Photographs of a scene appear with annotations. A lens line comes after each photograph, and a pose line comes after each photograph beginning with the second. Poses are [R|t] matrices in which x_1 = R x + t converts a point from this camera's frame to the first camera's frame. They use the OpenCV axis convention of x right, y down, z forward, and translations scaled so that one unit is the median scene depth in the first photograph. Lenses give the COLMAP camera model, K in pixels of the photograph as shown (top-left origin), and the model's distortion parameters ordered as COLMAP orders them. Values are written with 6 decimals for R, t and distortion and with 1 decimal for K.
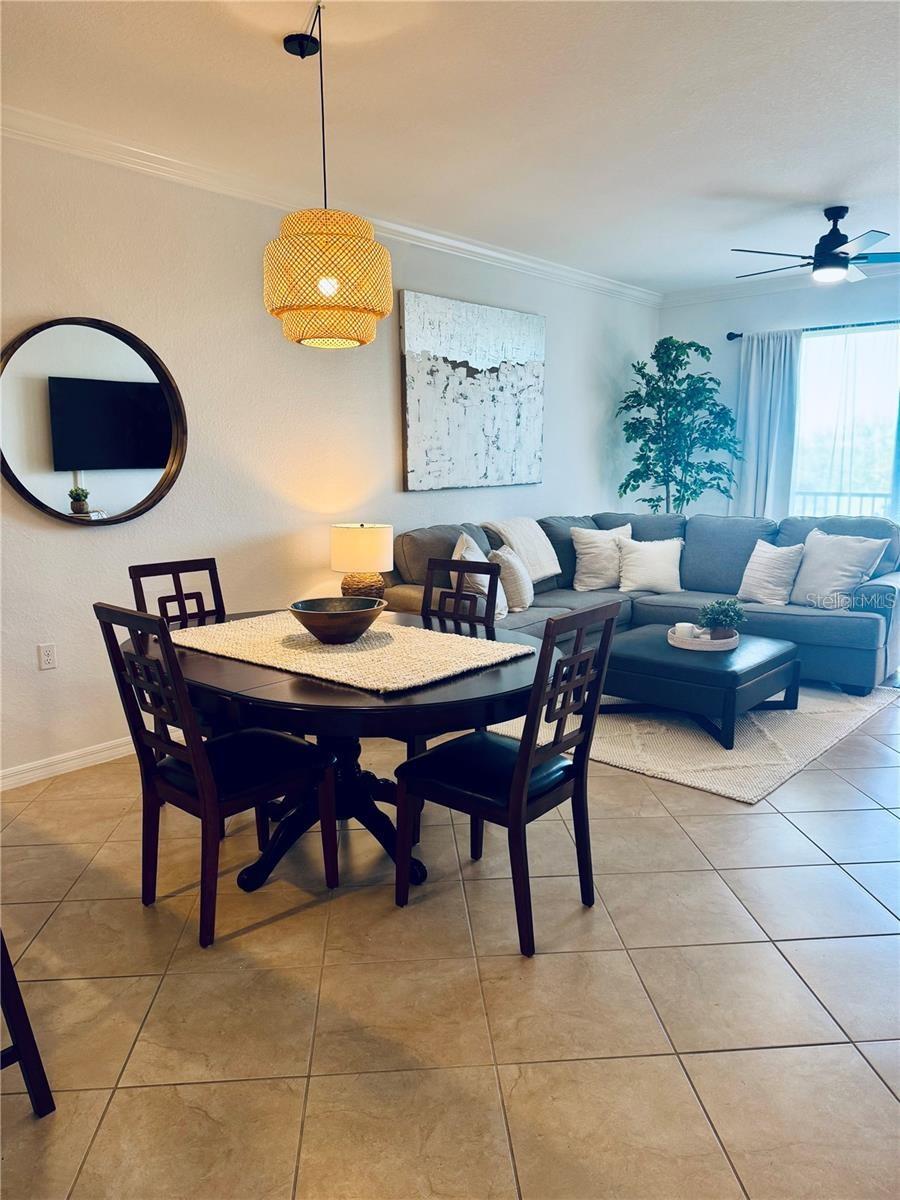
lens RADIAL K [[831.4, 0, 453.6], [0, 831.4, 608.6], [0, 0, 1]] dist [0.177811, -0.351303]
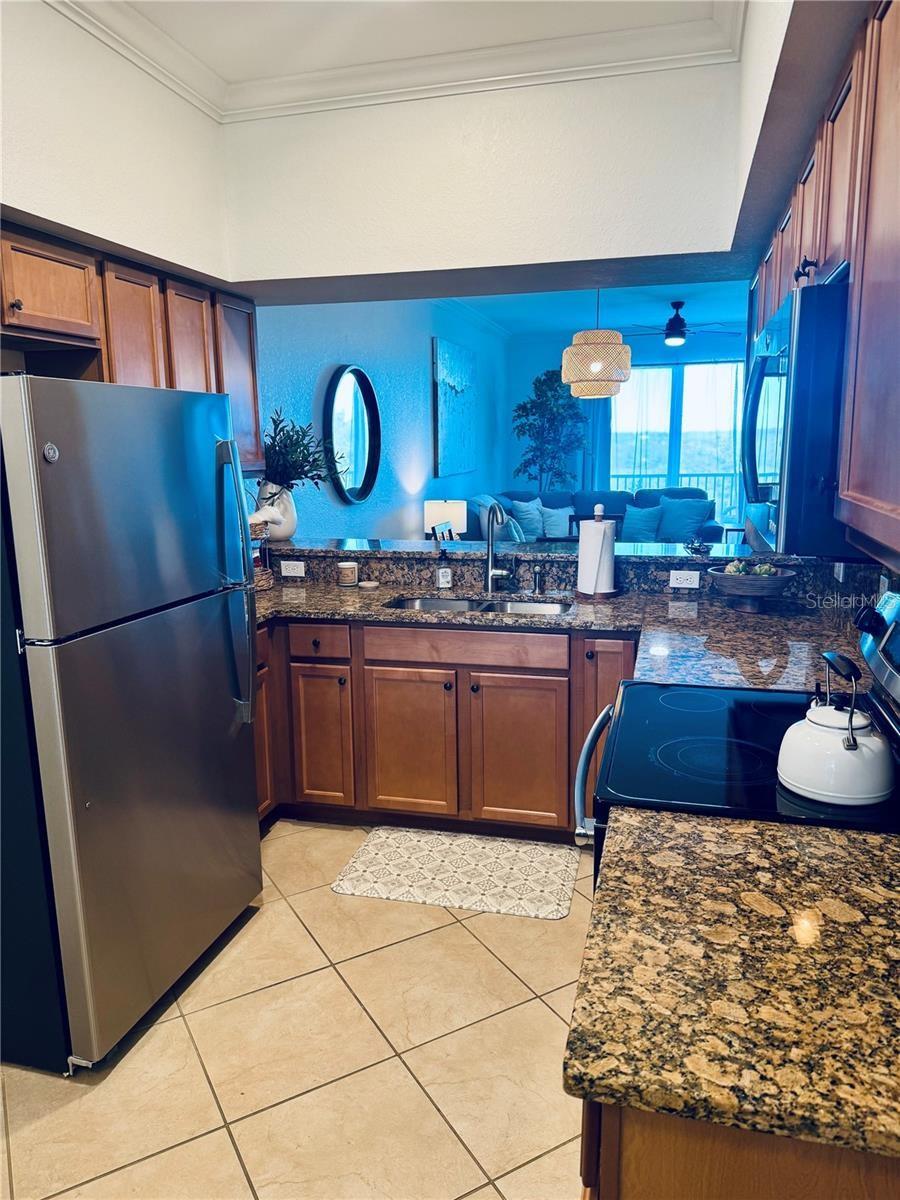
lens RADIAL K [[823.9, 0, 447.5], [0, 823.9, 595.6], [0, 0, 1]] dist [0.083740, -0.108971]
pose [[0.900135, -0.085929, 0.427053, -0.635057], [0.083253, 0.996215, 0.024975, 0.023269], [-0.427583, 0.013073, 0.903882, -0.253189]]
